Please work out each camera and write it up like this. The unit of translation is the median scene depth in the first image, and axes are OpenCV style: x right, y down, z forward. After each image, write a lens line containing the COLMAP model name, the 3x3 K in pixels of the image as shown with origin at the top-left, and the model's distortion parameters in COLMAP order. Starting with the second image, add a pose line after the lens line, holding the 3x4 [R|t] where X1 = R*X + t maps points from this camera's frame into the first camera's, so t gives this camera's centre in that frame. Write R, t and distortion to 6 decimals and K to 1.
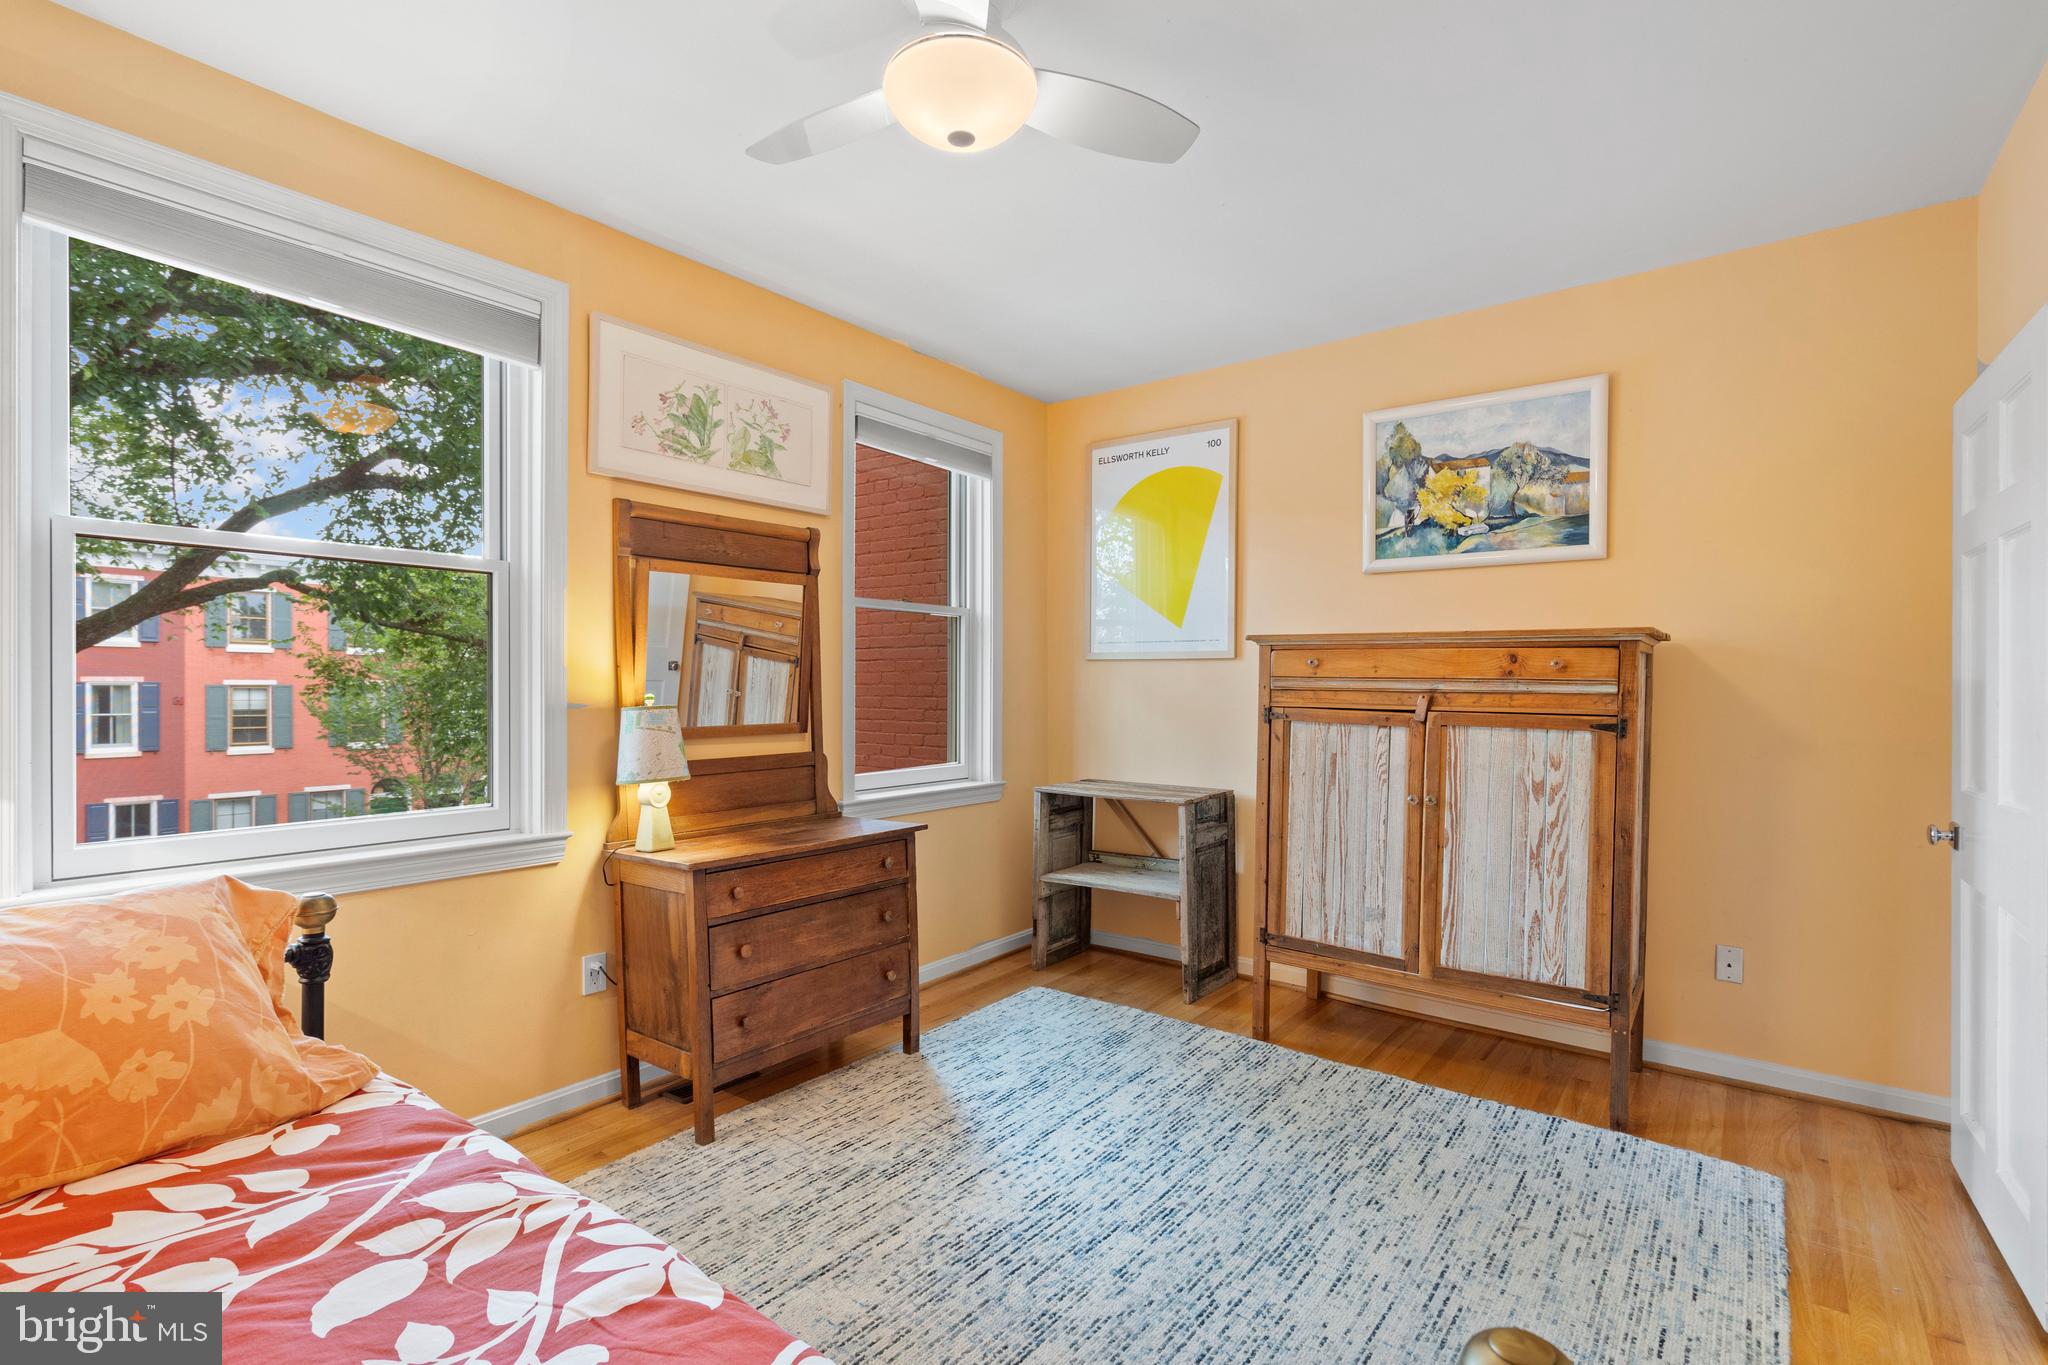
lens RADIAL K [[944.9, 0, 1018.3], [0, 944.9, 683.5], [0, 0, 1]] dist [-0.001378, -0.000224]
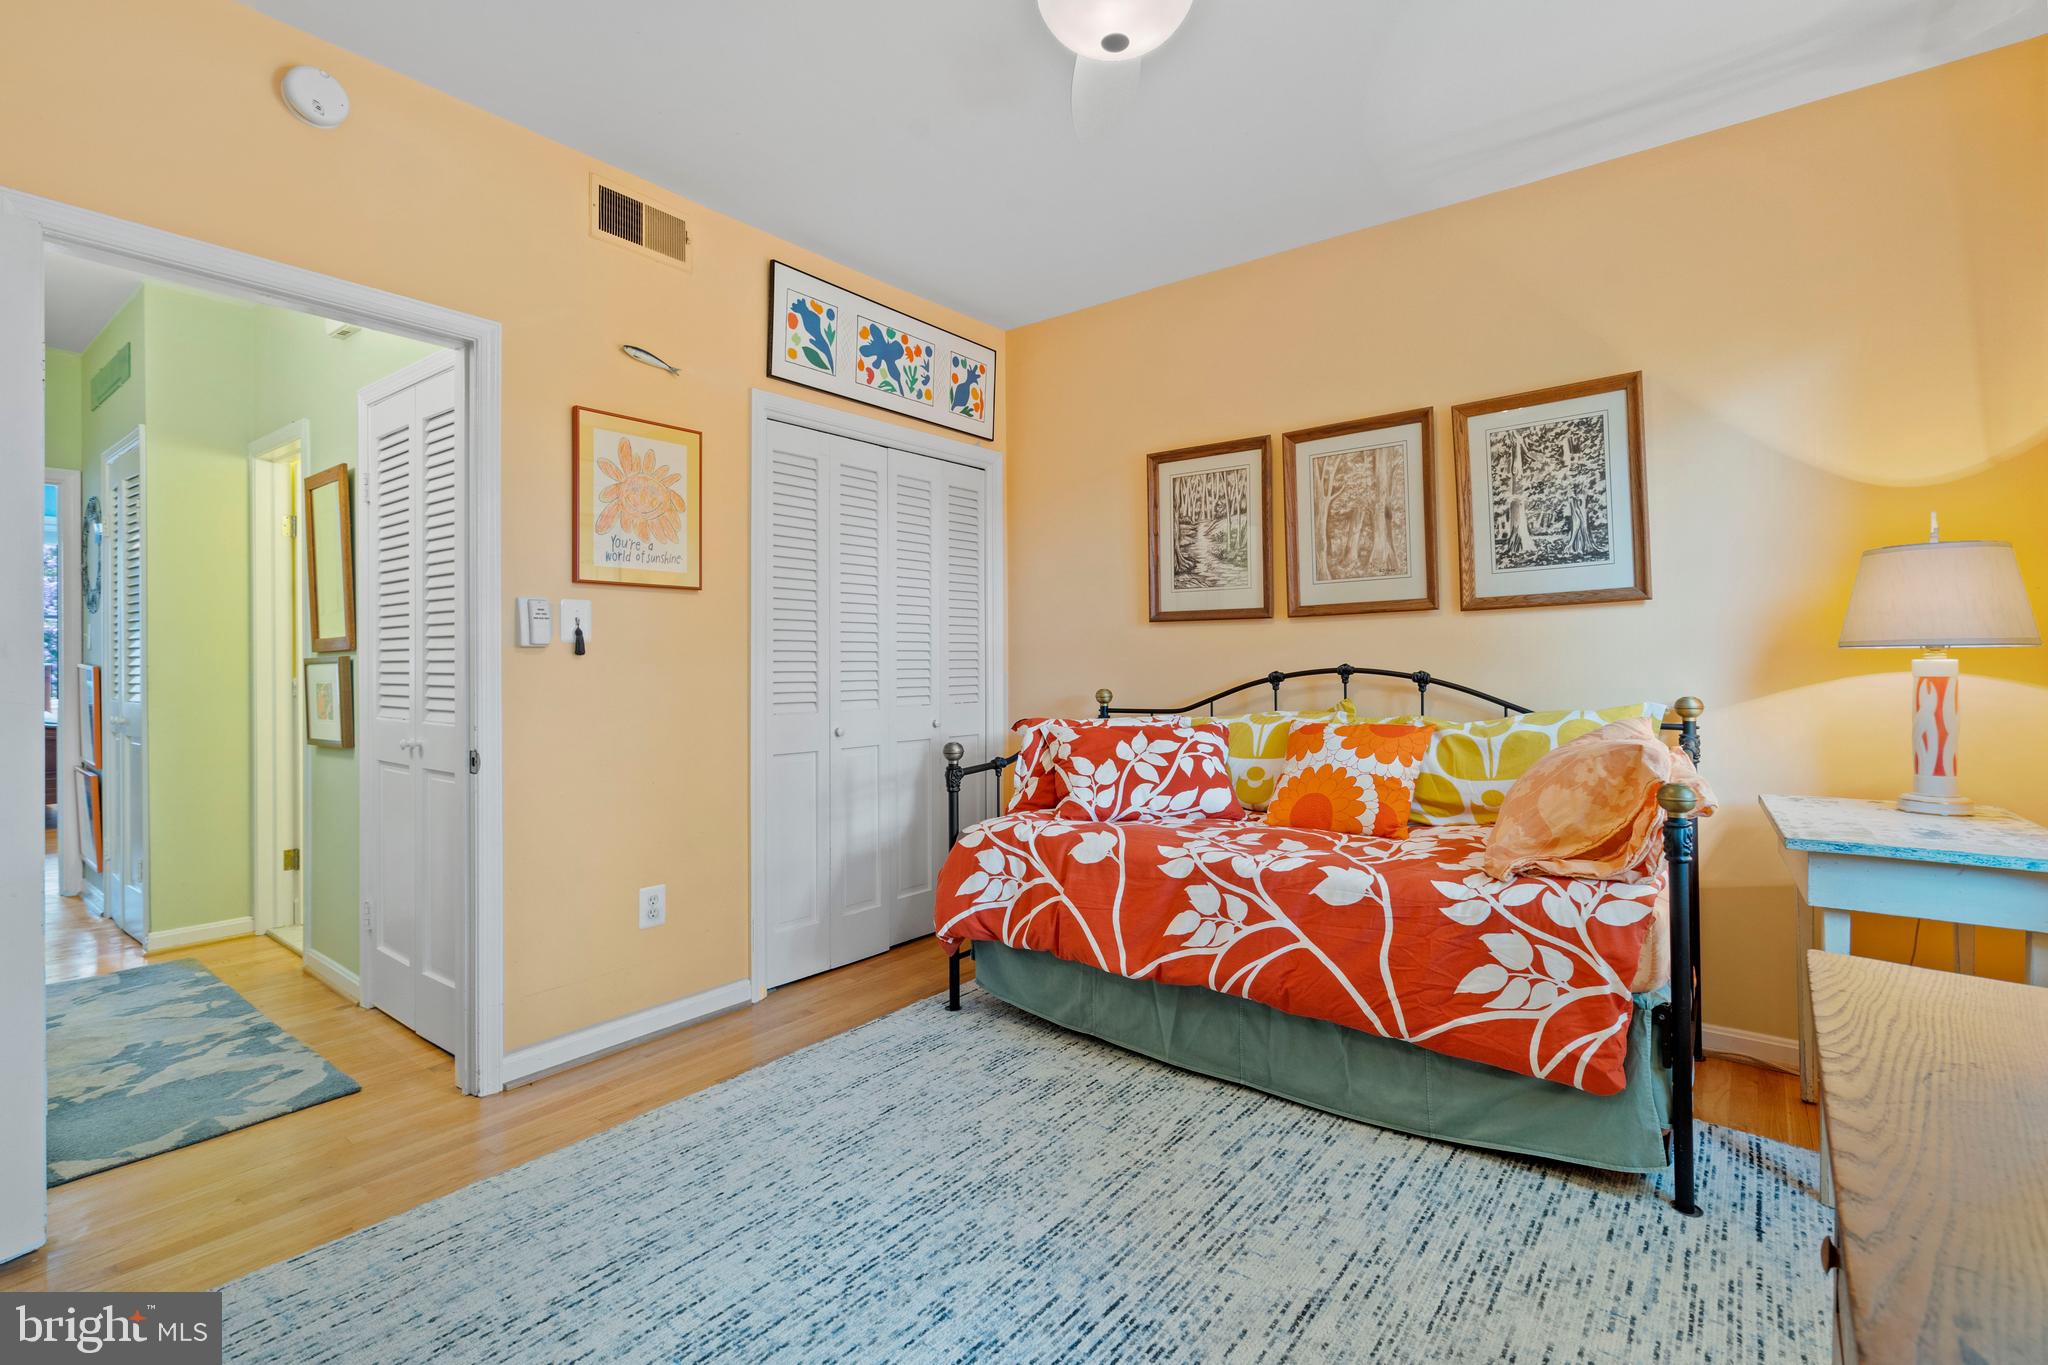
lens RADIAL K [[944.9, 0, 1018.3], [0, 944.9, 683.5], [0, 0, 1]] dist [-0.001378, -0.000224]
pose [[-0.999991, 0.004218, -0.000723, 0.042777], [0.004201, 0.999755, 0.021750, 0.065083], [0.000814, 0.021747, -0.999763, 1.846788]]
